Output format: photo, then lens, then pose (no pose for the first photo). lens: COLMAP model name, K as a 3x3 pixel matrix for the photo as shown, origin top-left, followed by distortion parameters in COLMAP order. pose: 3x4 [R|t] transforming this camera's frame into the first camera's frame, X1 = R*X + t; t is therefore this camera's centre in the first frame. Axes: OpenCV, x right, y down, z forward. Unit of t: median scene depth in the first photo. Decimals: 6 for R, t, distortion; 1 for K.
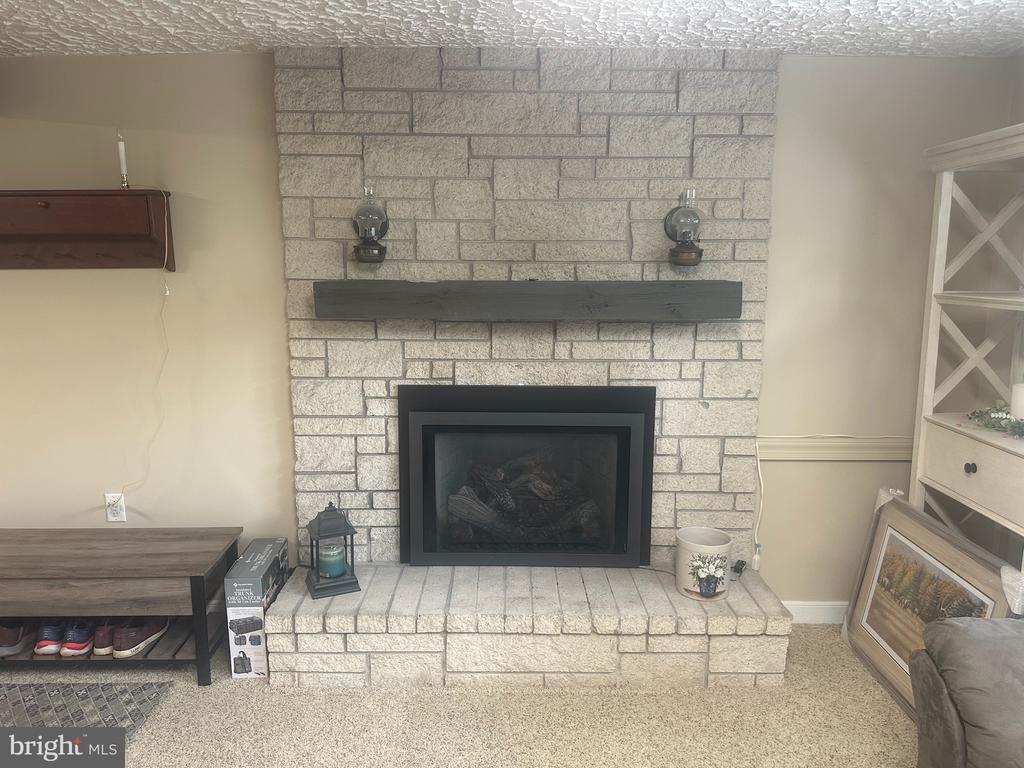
lens RADIAL K [[720.8, 0, 510.6], [0, 720.8, 383.0], [0, 0, 1]] dist [0.066881, -0.092071]
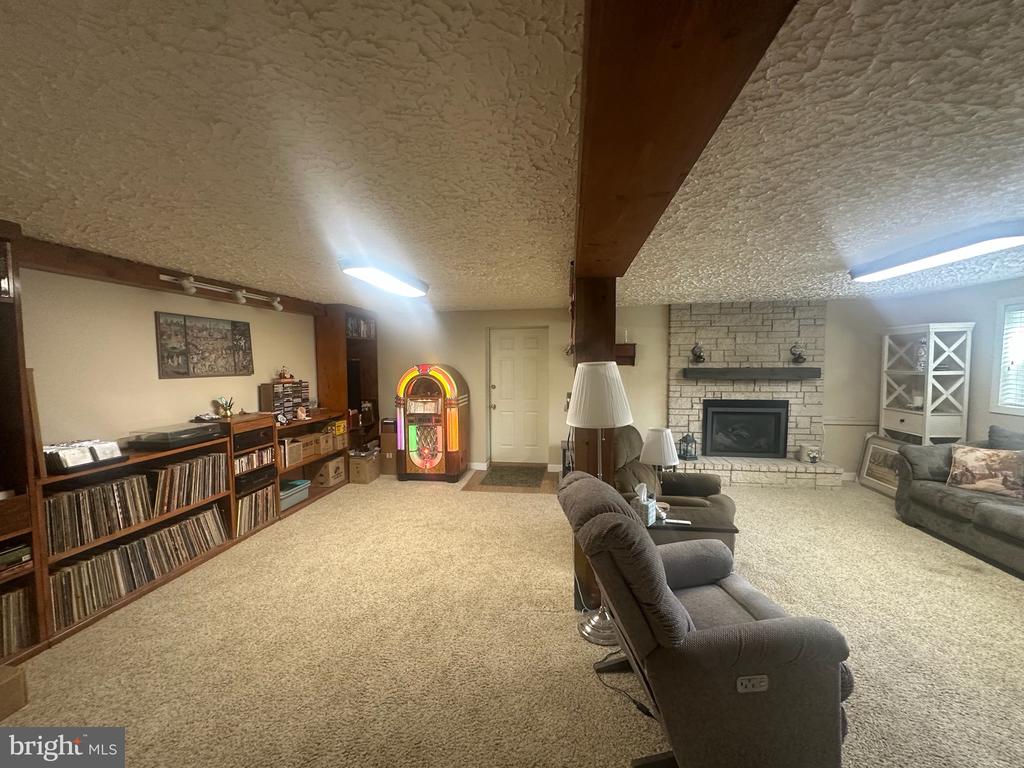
lens RADIAL K [[408.4, 0, 511.9], [0, 408.4, 385.5], [0, 0, 1]] dist [-0.005631, 0.002639]
pose [[0.989163, -0.000383, -0.146820, -0.773827], [-0.014365, 0.994947, -0.099372, 0.142870], [0.146116, 0.100405, 0.984159, -1.003571]]
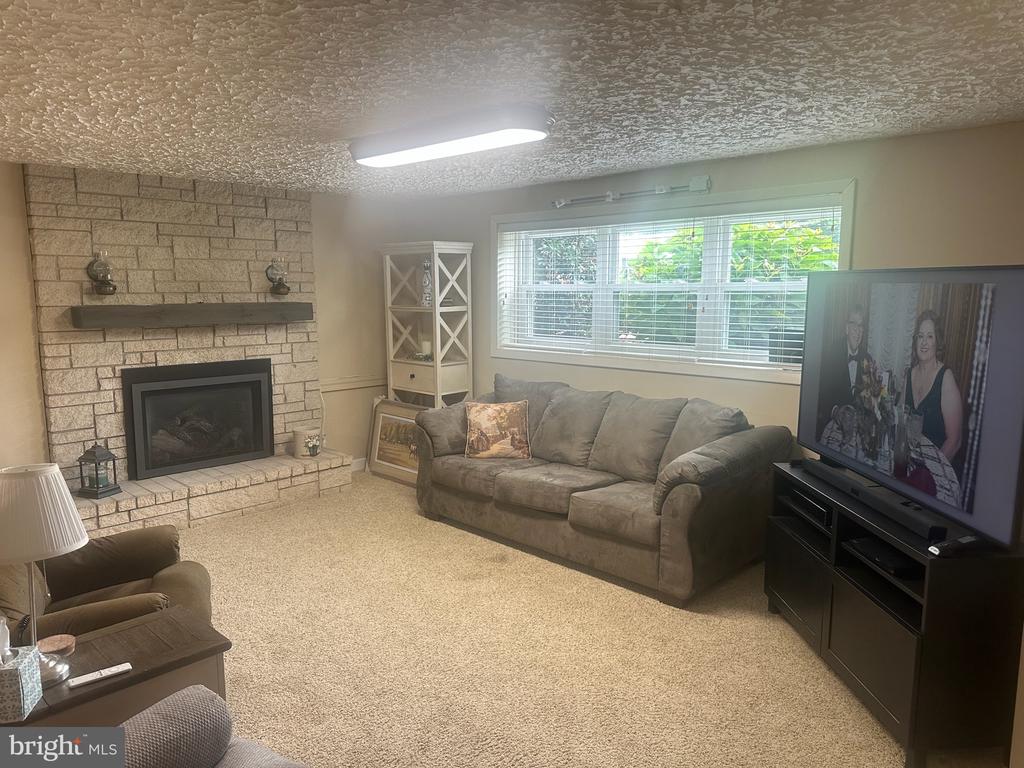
lens RADIAL K [[720.8, 0, 513.1], [0, 720.8, 384.9], [0, 0, 1]] dist [0.066881, -0.092071]
pose [[0.700138, -0.100824, 0.706853, -0.731038], [0.117315, 0.992770, 0.025406, 0.104960], [-0.704304, 0.065137, 0.706904, -0.822860]]
